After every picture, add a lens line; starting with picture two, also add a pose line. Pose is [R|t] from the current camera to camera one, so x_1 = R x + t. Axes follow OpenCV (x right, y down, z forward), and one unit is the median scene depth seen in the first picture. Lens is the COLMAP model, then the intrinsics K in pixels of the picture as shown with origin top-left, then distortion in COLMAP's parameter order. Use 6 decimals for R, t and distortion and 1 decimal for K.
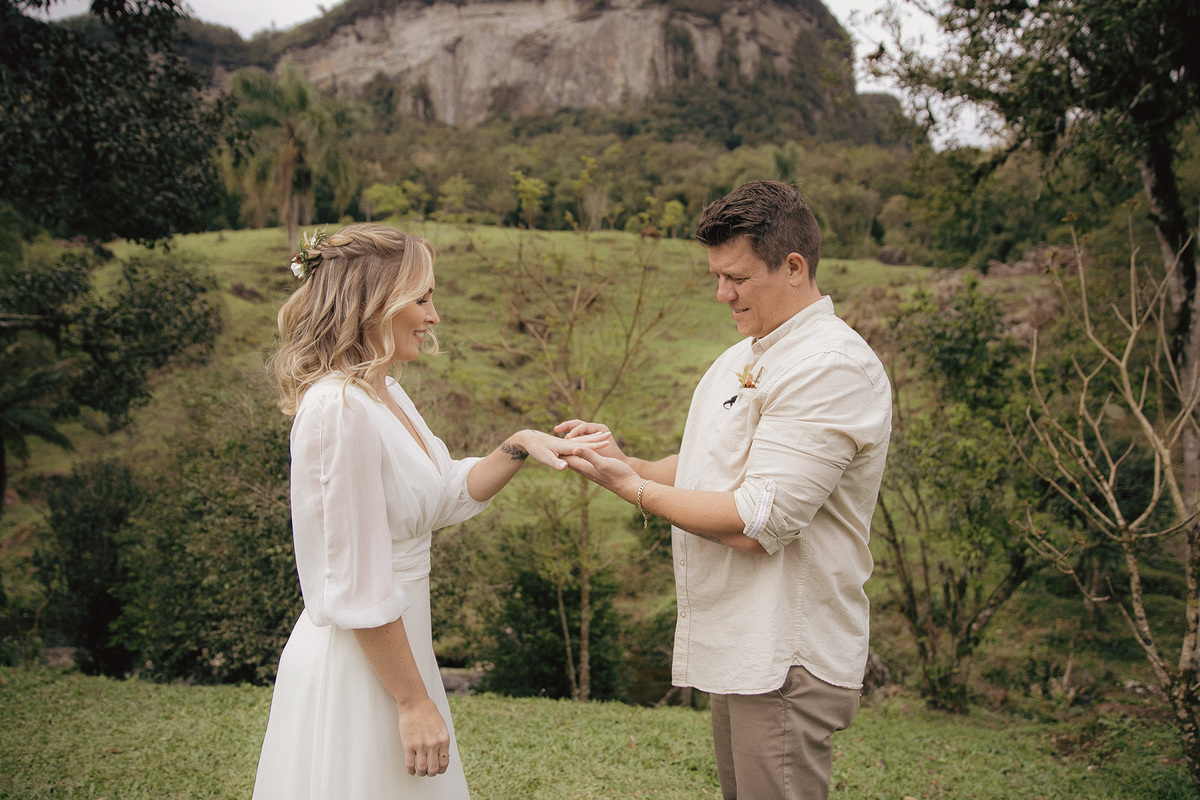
lens RADIAL K [[906.0, 0, 600.1], [0, 906.0, 376.9], [0, 0, 1]] dist [-0.101436, 0.040419]
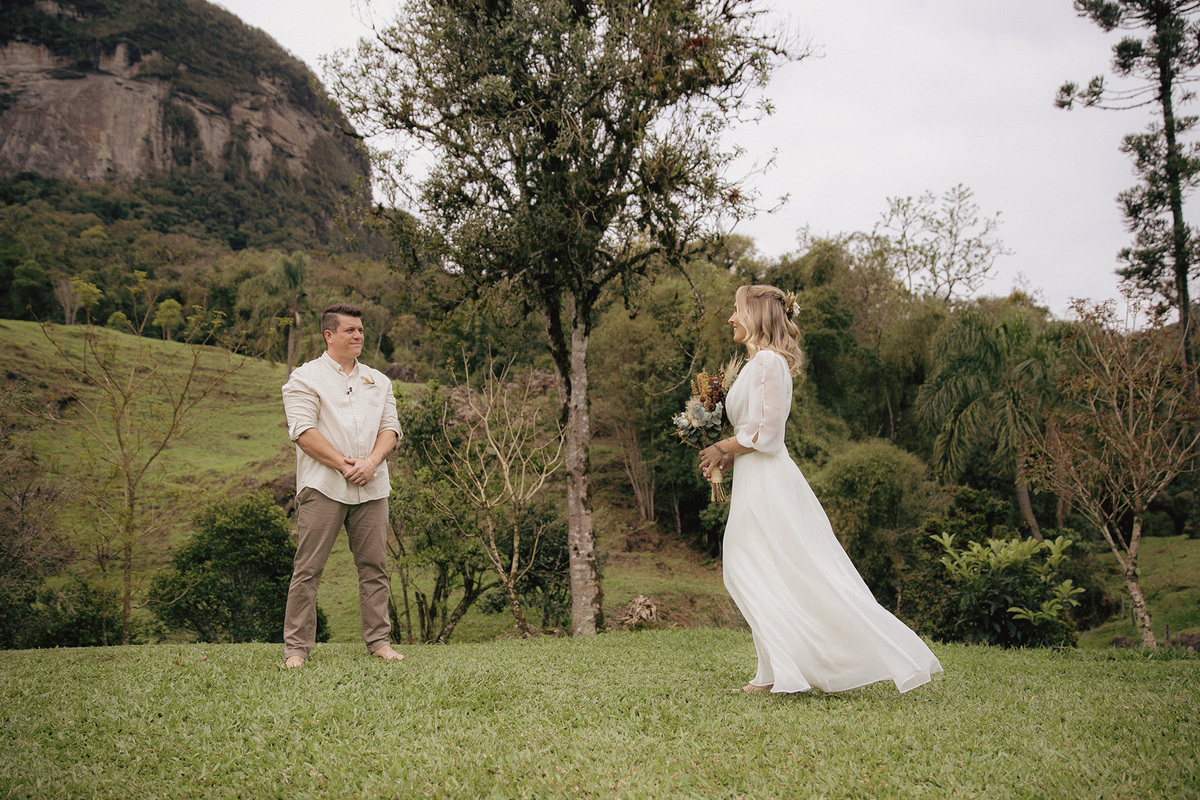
lens RADIAL K [[927.9, 0, 595.5], [0, 927.9, 396.0], [0, 0, 1]] dist [-0.055819, 0.062177]
pose [[0.865263, 0.052822, 0.498528, -0.079862], [-0.000165, 0.994463, -0.105084, 0.049583], [-0.501319, 0.090843, 0.860481, -0.304972]]
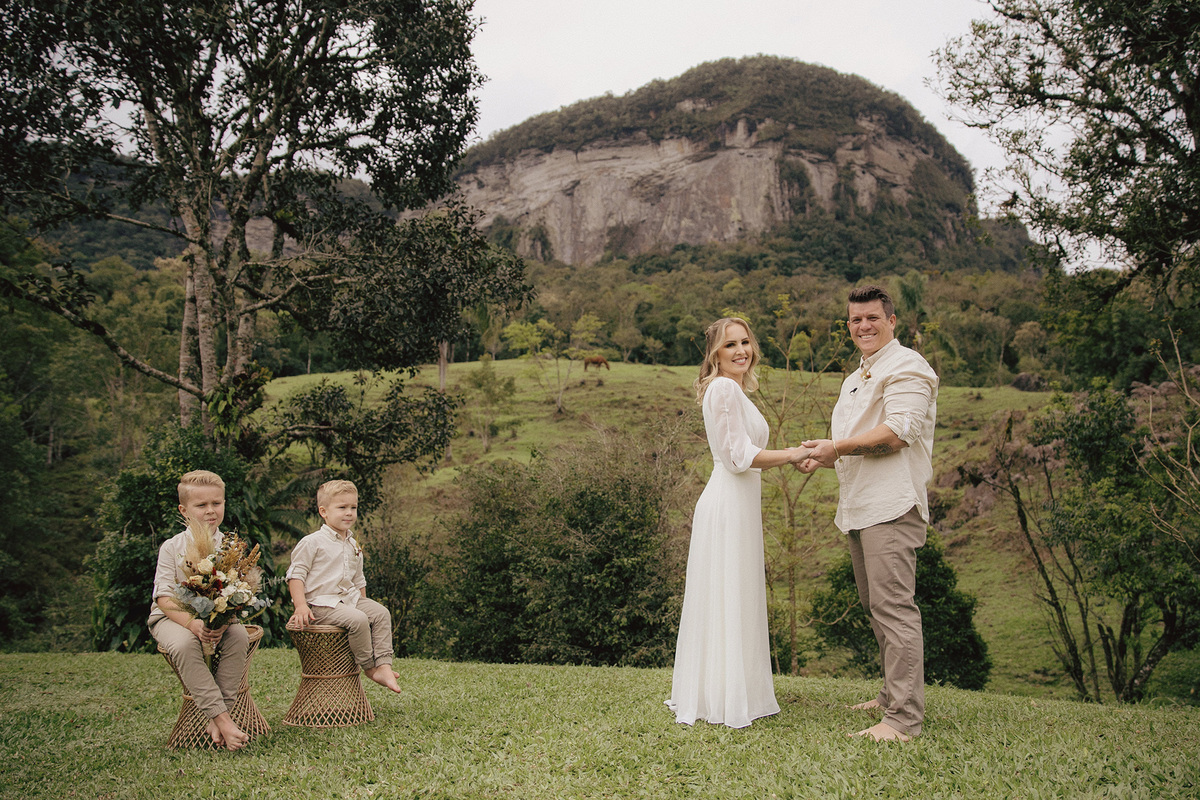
lens RADIAL K [[906.0, 0, 590.4], [0, 906.0, 375.0], [0, 0, 1]] dist [-0.101436, 0.040419]
pose [[0.989447, -0.016619, -0.143942, -0.087073], [-0.005091, 0.988801, -0.149155, 0.048839], [0.144809, 0.148314, 0.978281, -0.216551]]
